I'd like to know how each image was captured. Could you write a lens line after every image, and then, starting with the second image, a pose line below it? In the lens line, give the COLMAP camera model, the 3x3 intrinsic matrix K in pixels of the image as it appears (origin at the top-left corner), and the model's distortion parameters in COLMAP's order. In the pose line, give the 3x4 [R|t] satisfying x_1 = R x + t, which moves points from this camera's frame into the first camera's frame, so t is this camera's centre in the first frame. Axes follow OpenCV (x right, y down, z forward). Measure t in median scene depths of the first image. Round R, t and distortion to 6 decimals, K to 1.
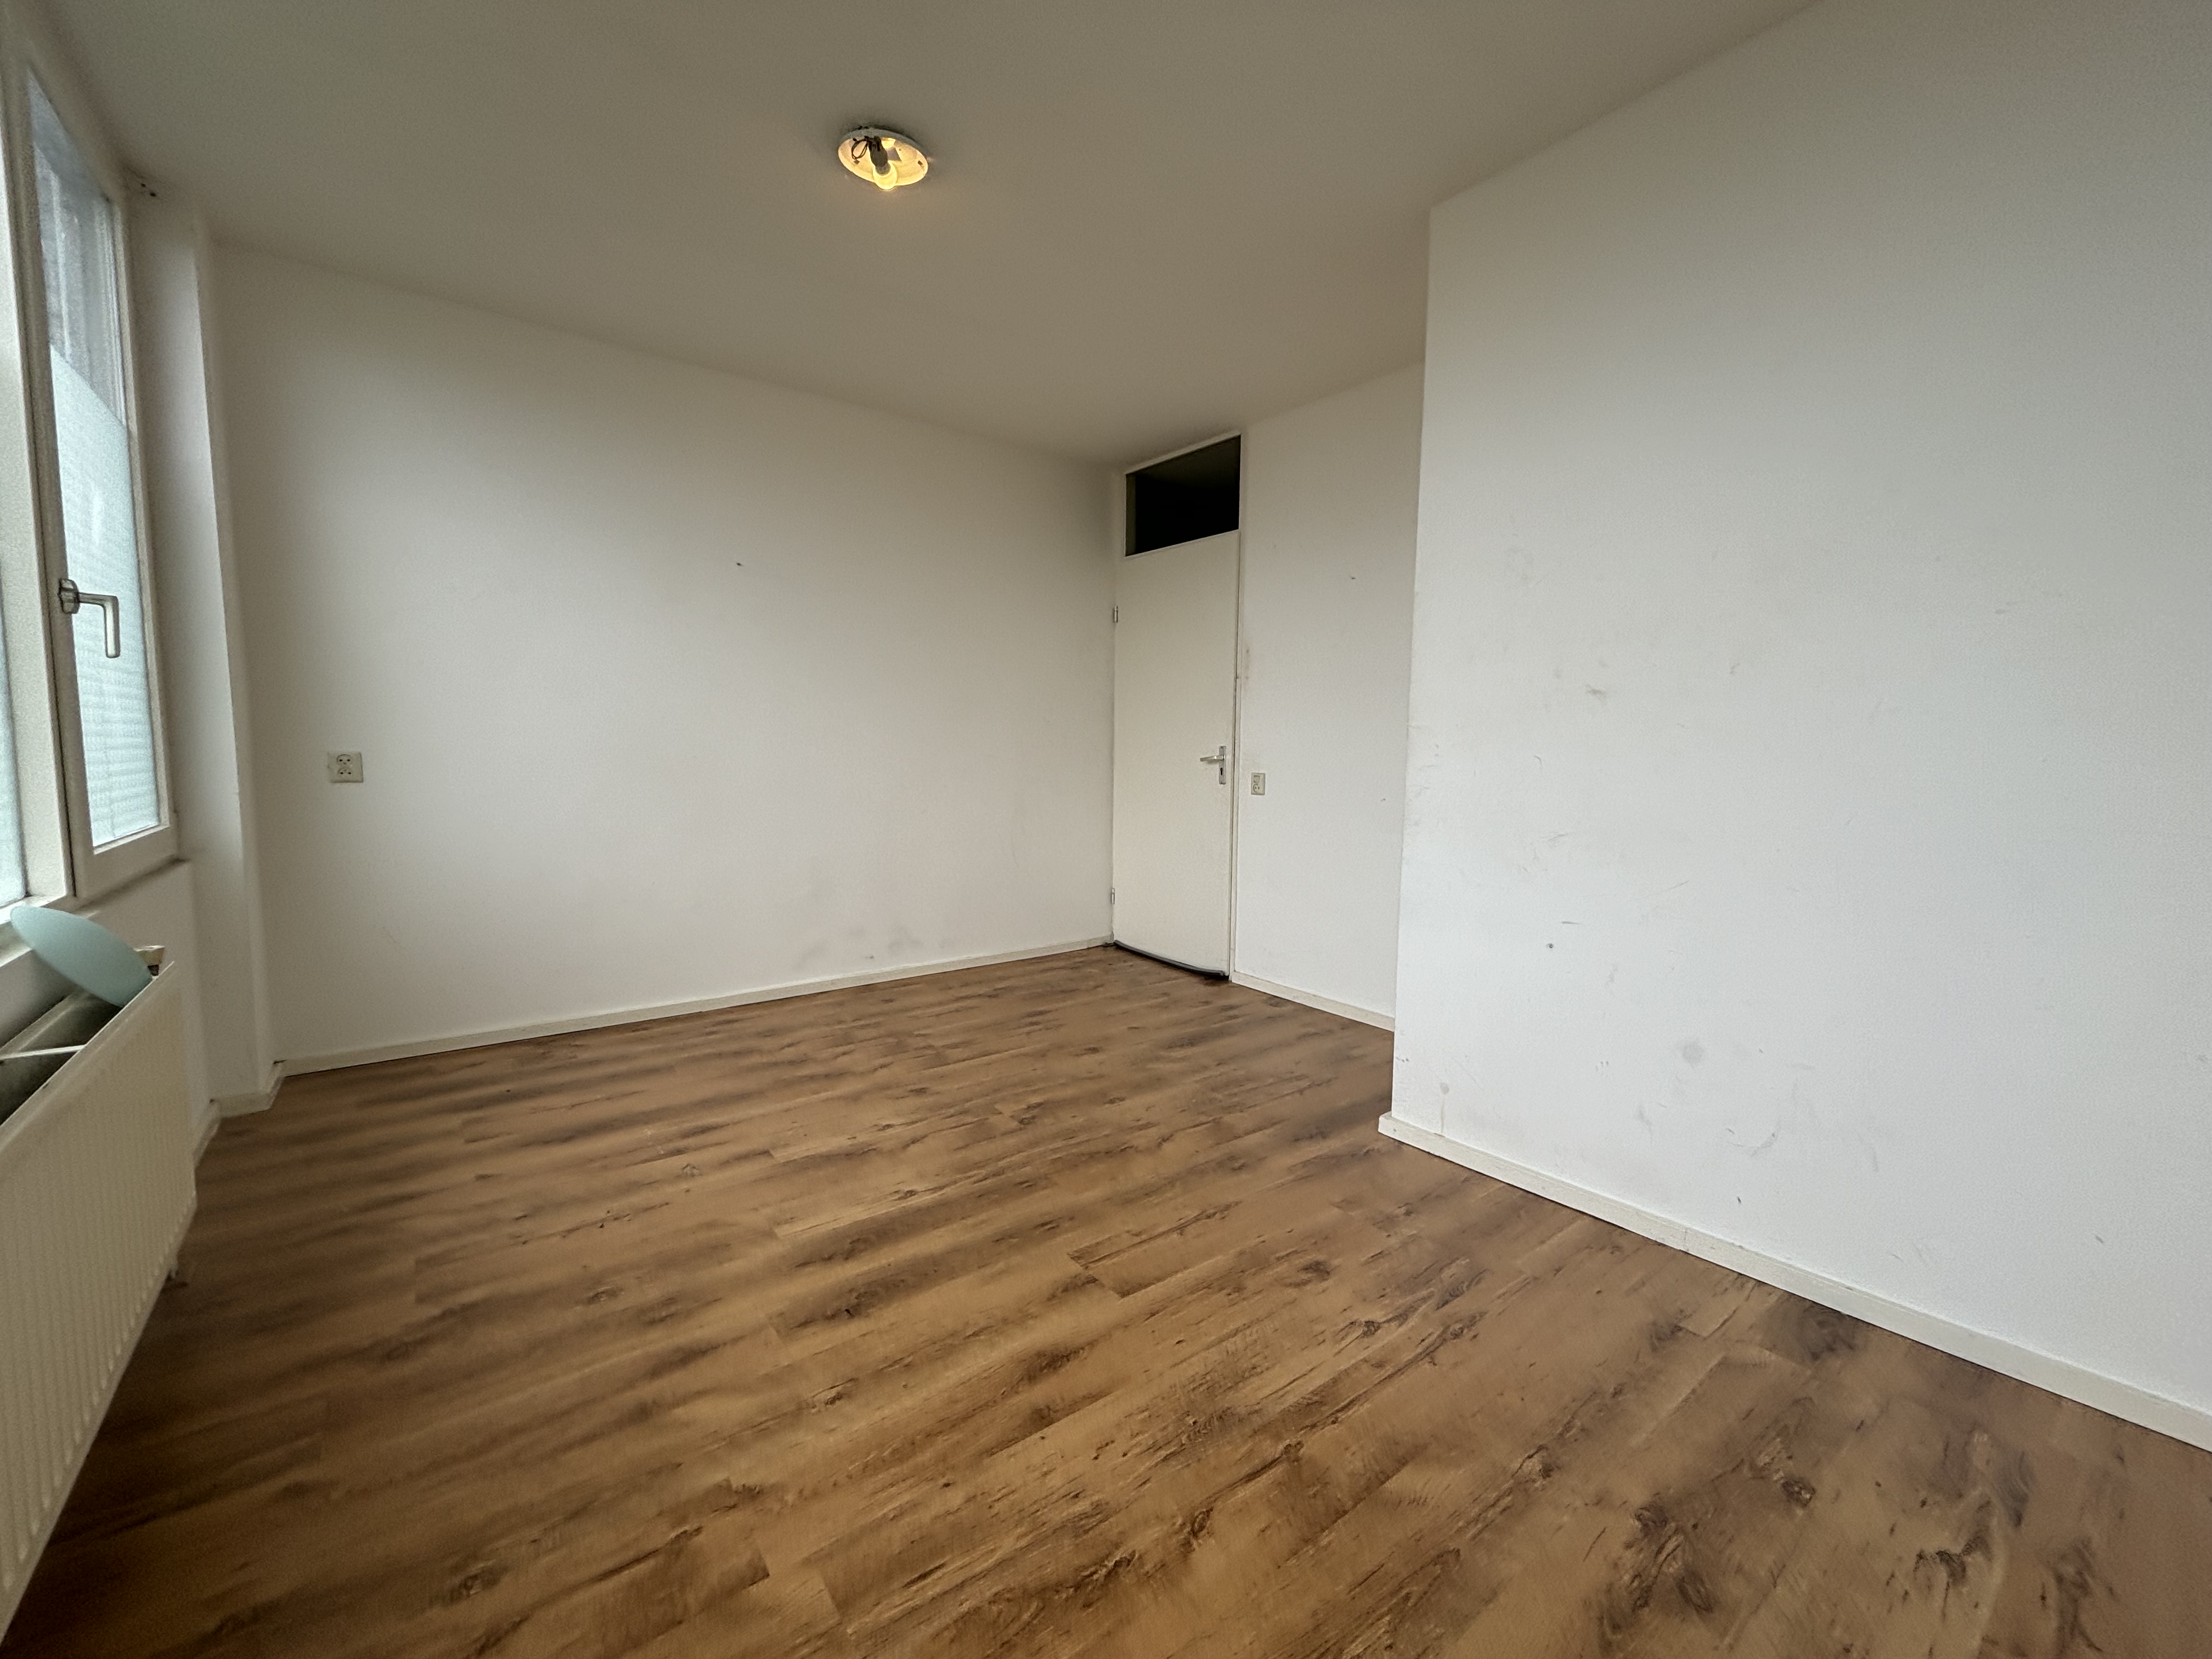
lens RADIAL K [[905.1, 0, 1106.0], [0, 905.1, 829.5], [0, 0, 1]] dist [0.002244, -0.000121]
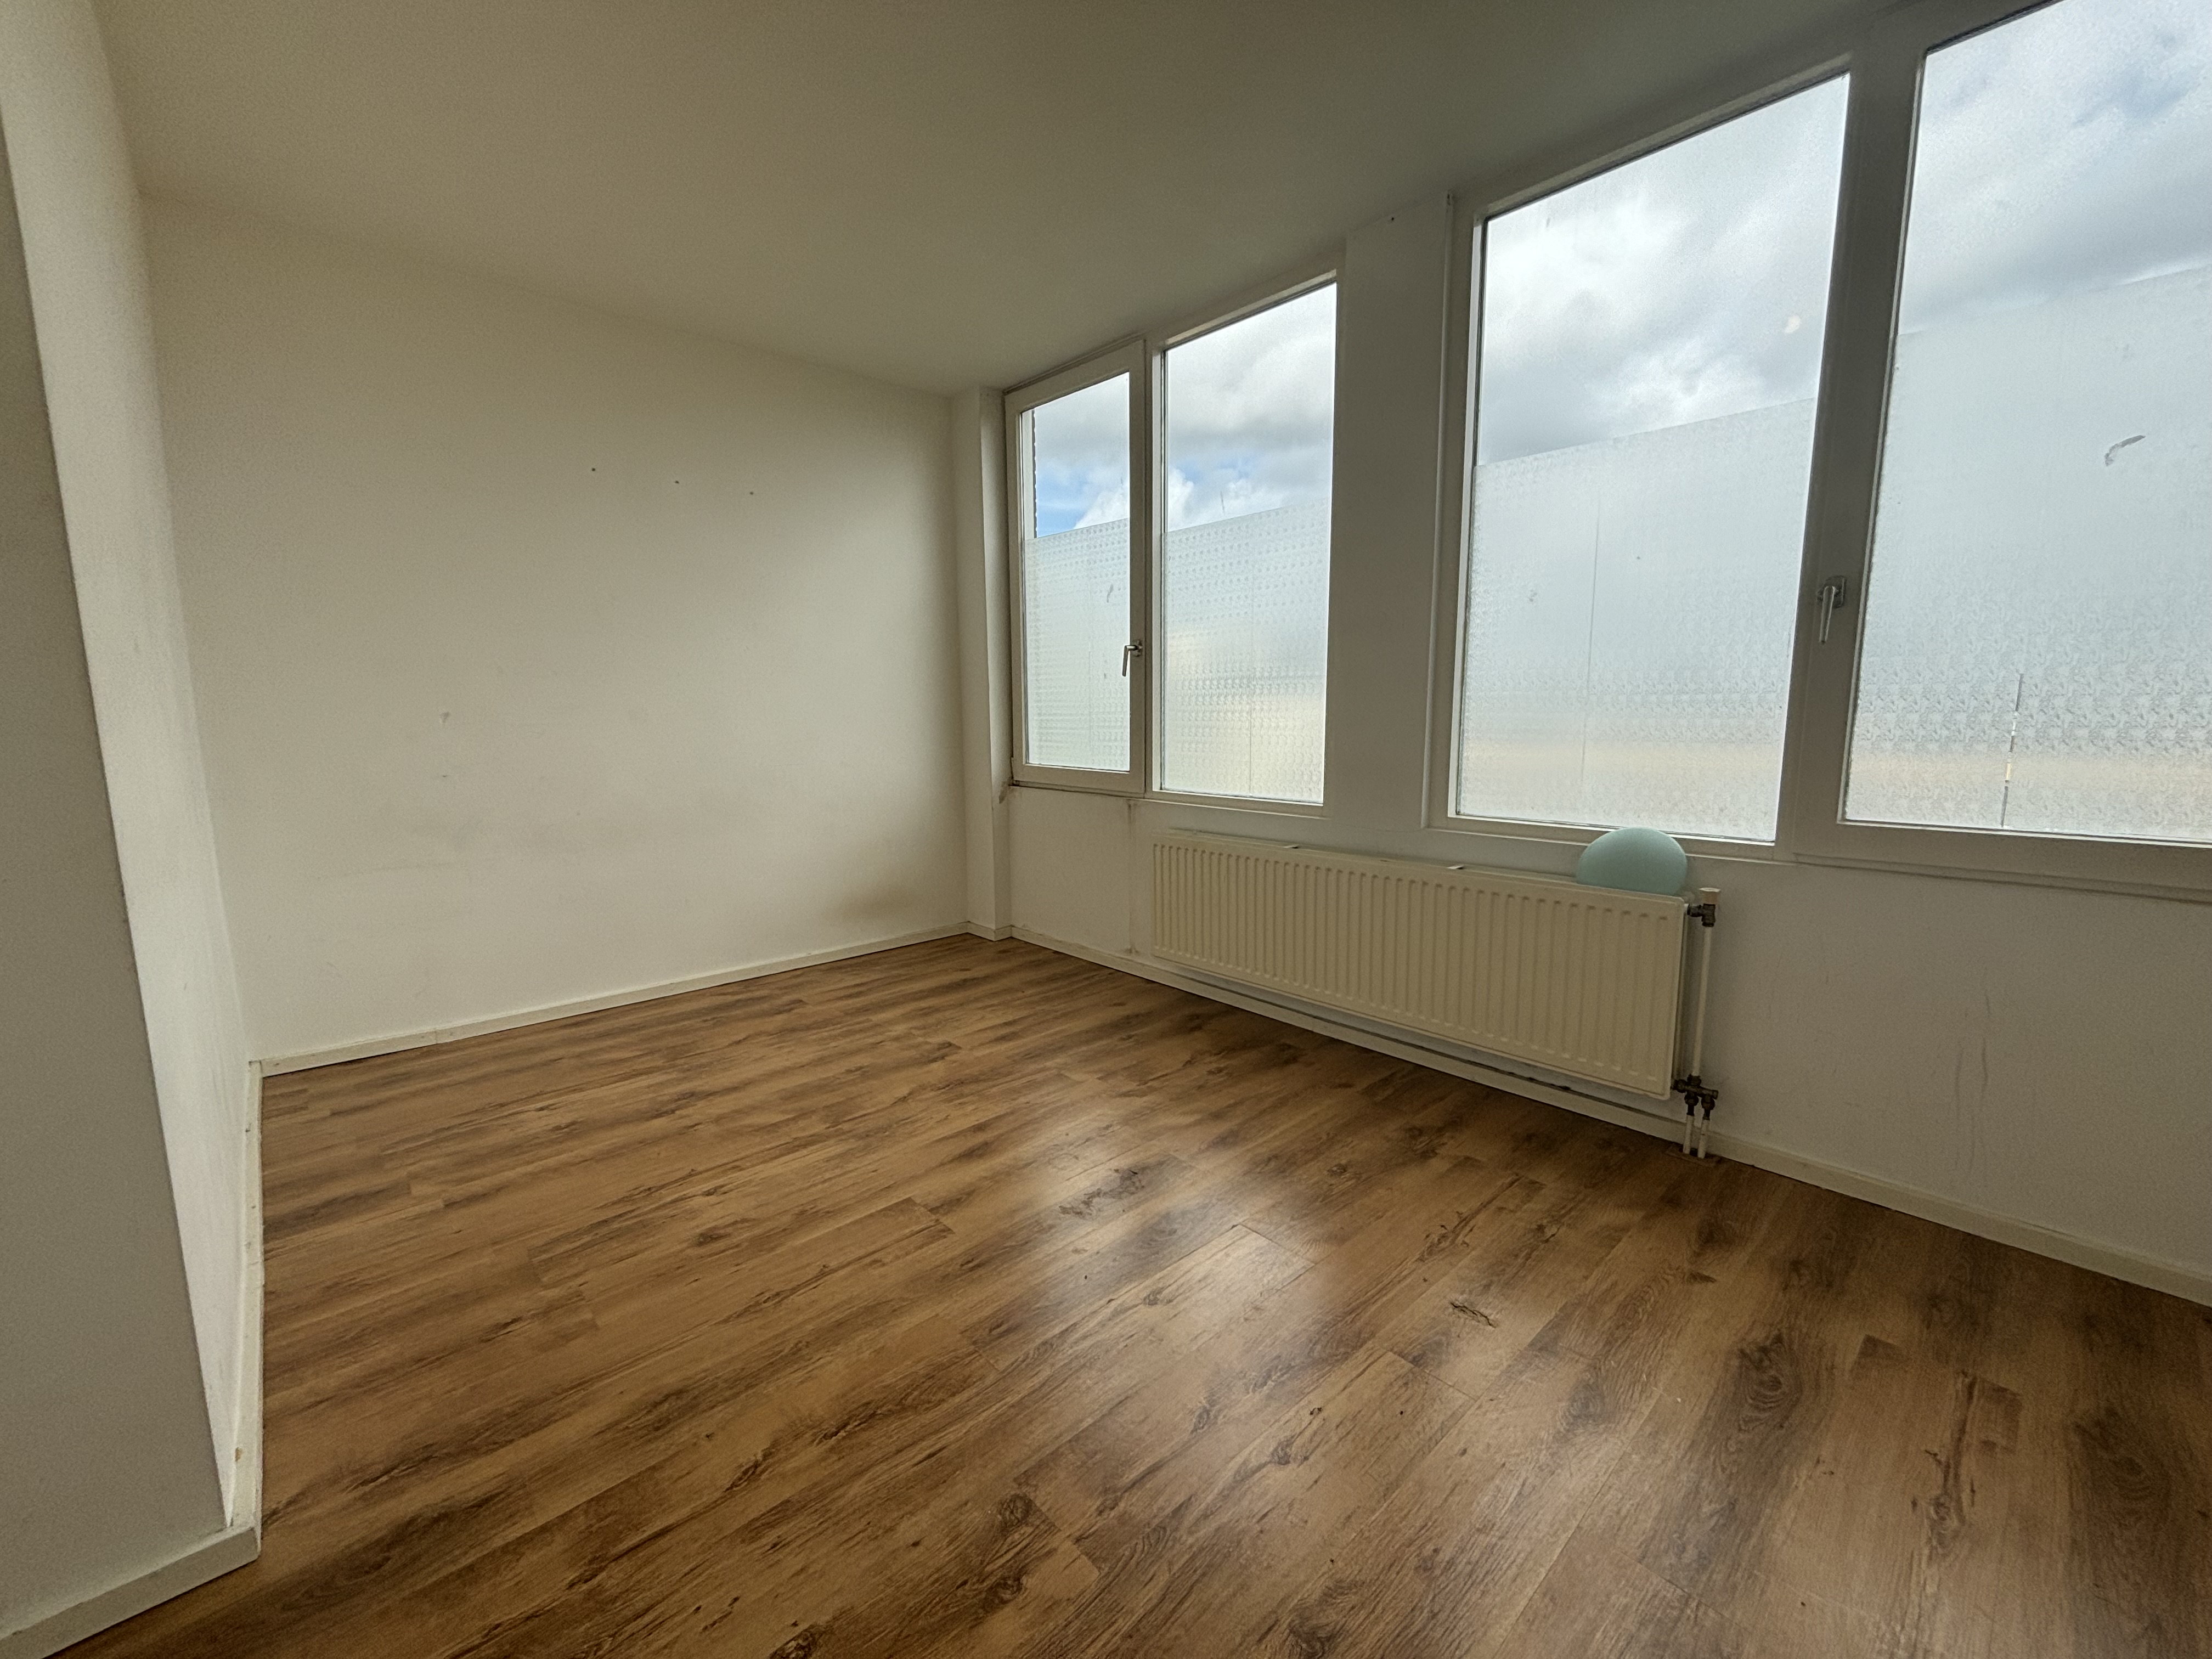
lens RADIAL K [[905.1, 0, 1106.0], [0, 905.1, 829.5], [0, 0, 1]] dist [0.002244, -0.000121]
pose [[-0.997170, 0.009854, -0.074532, -0.102187], [-0.006942, 0.975068, 0.221797, -0.138188], [0.074860, 0.221687, -0.972240, 1.384111]]
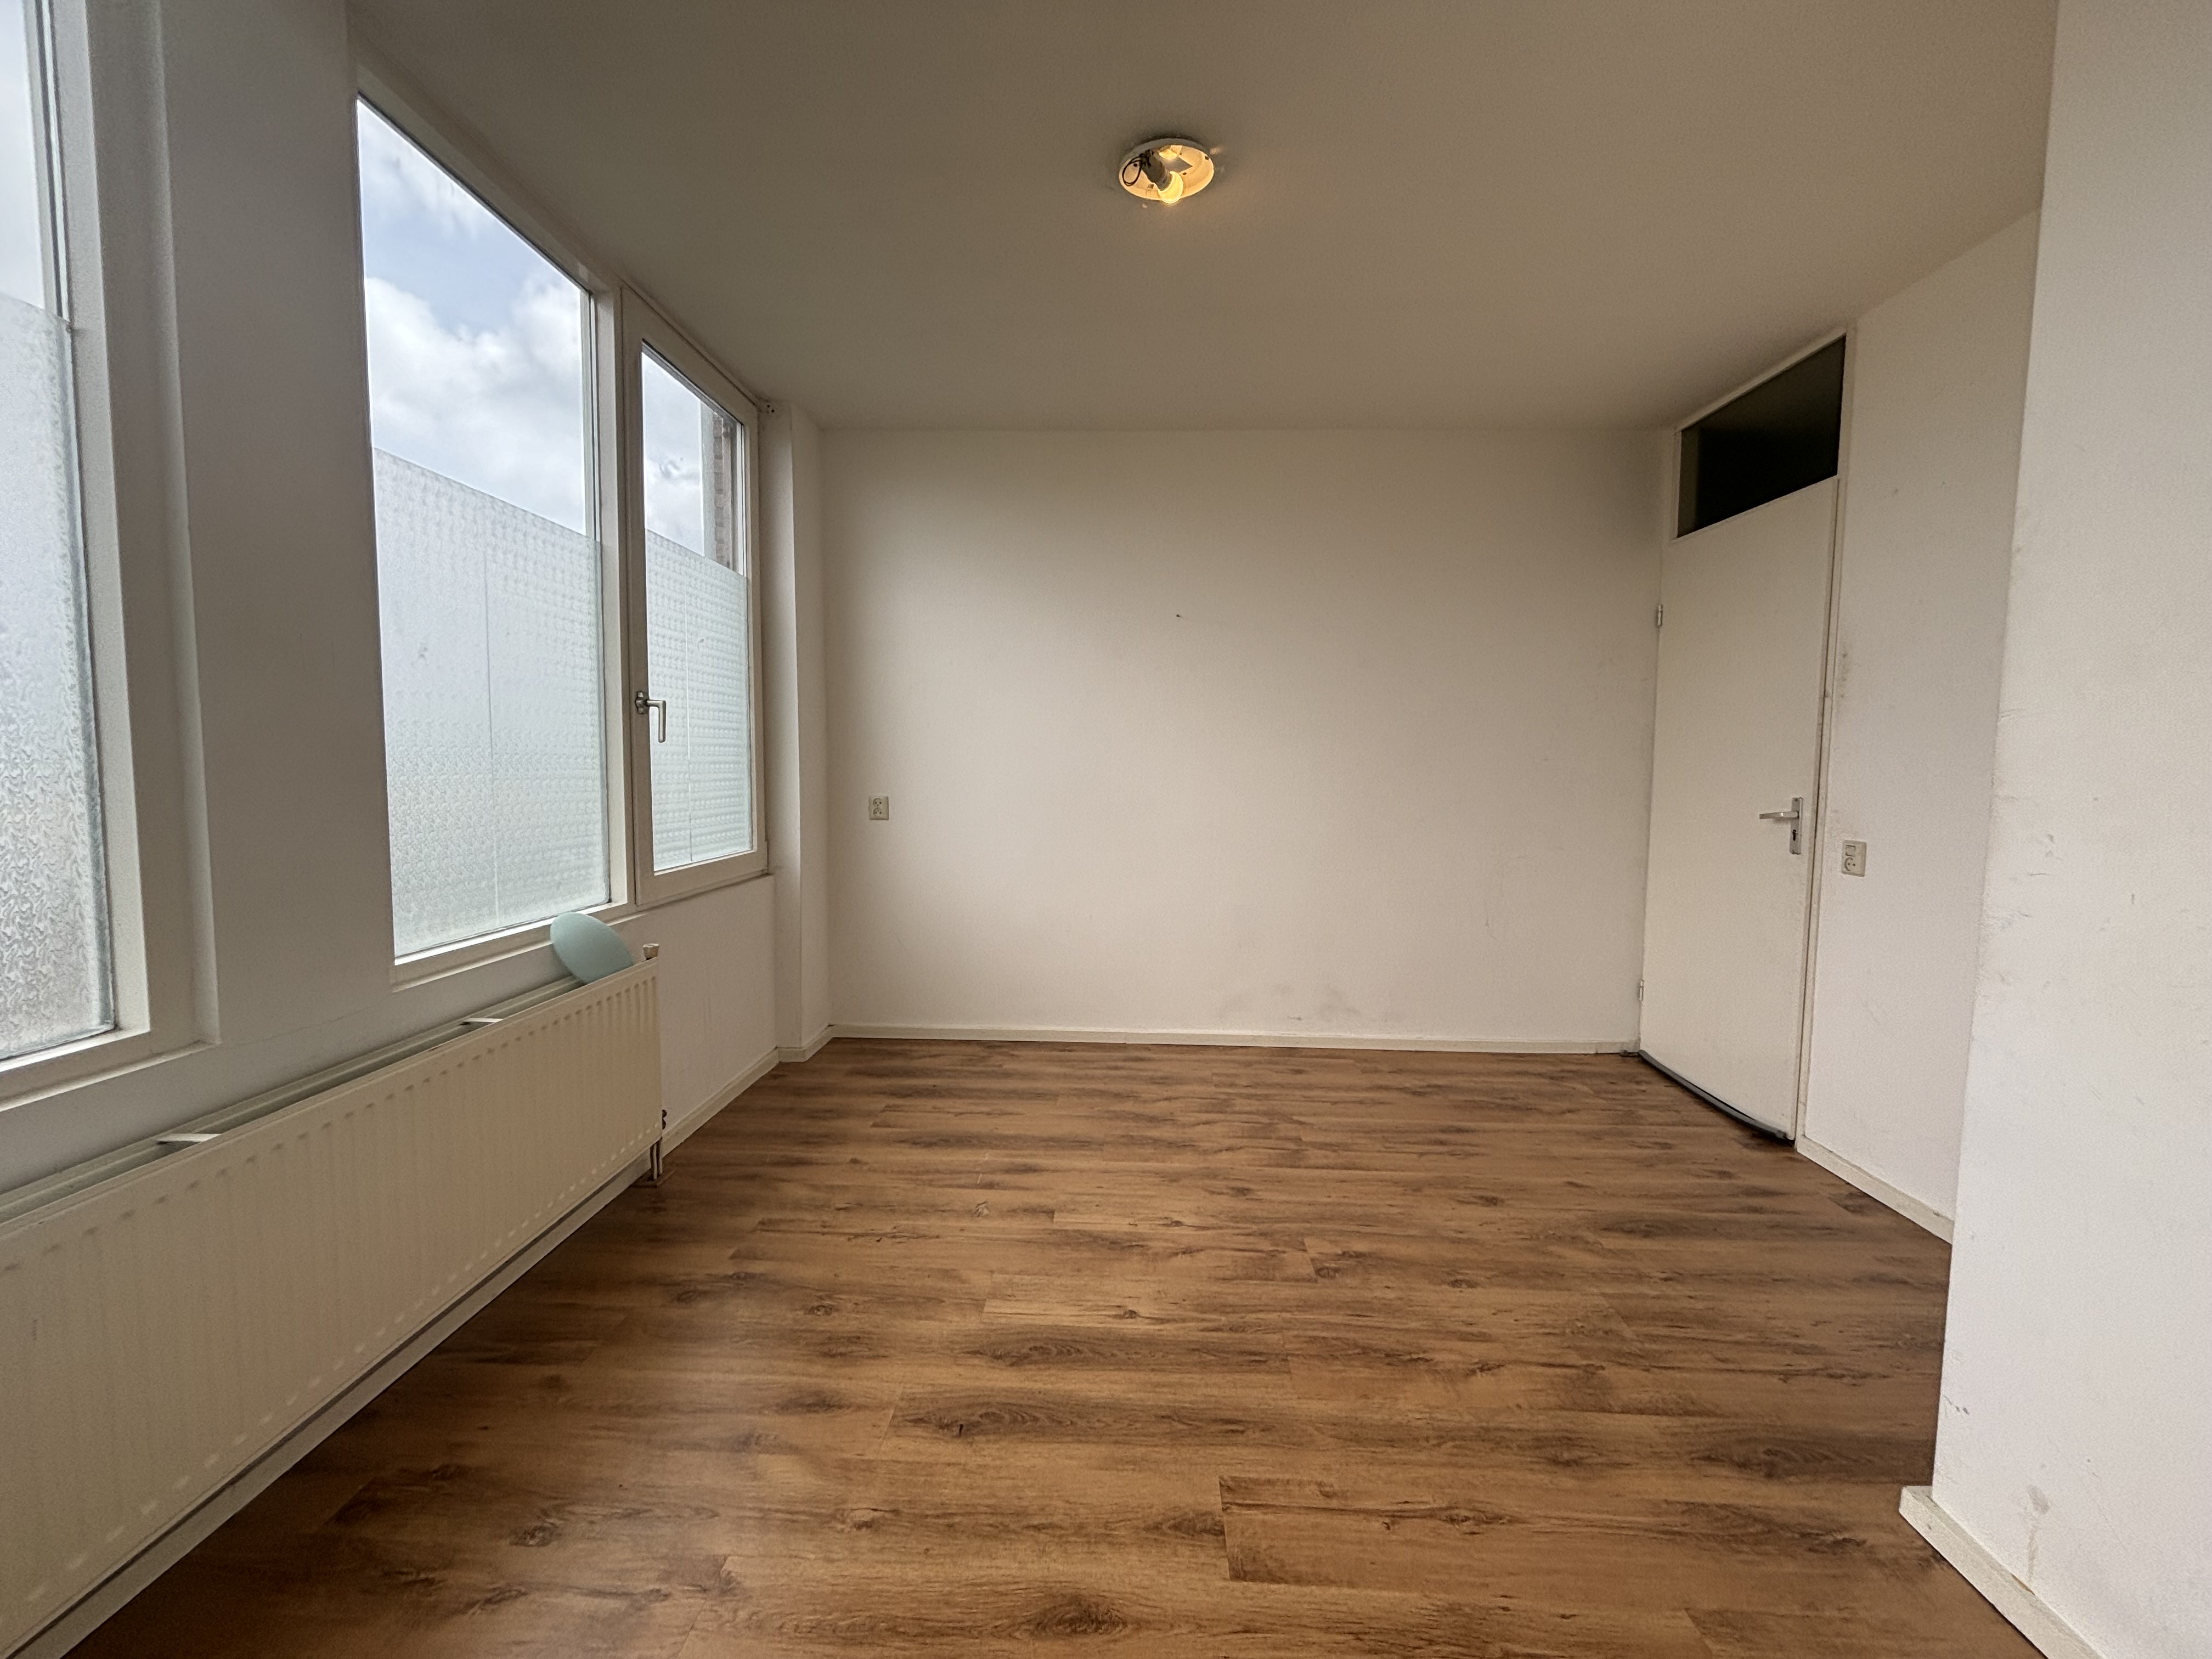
lens RADIAL K [[917.6, 0, 1099.4], [0, 917.6, 819.4], [0, 0, 1]] dist [0.001333, -0.000097]
pose [[0.765628, 0.039999, -0.642039, 0.266310], [-0.059432, 0.998195, -0.008685, -0.061569], [0.640533, 0.044807, 0.766623, 0.221456]]
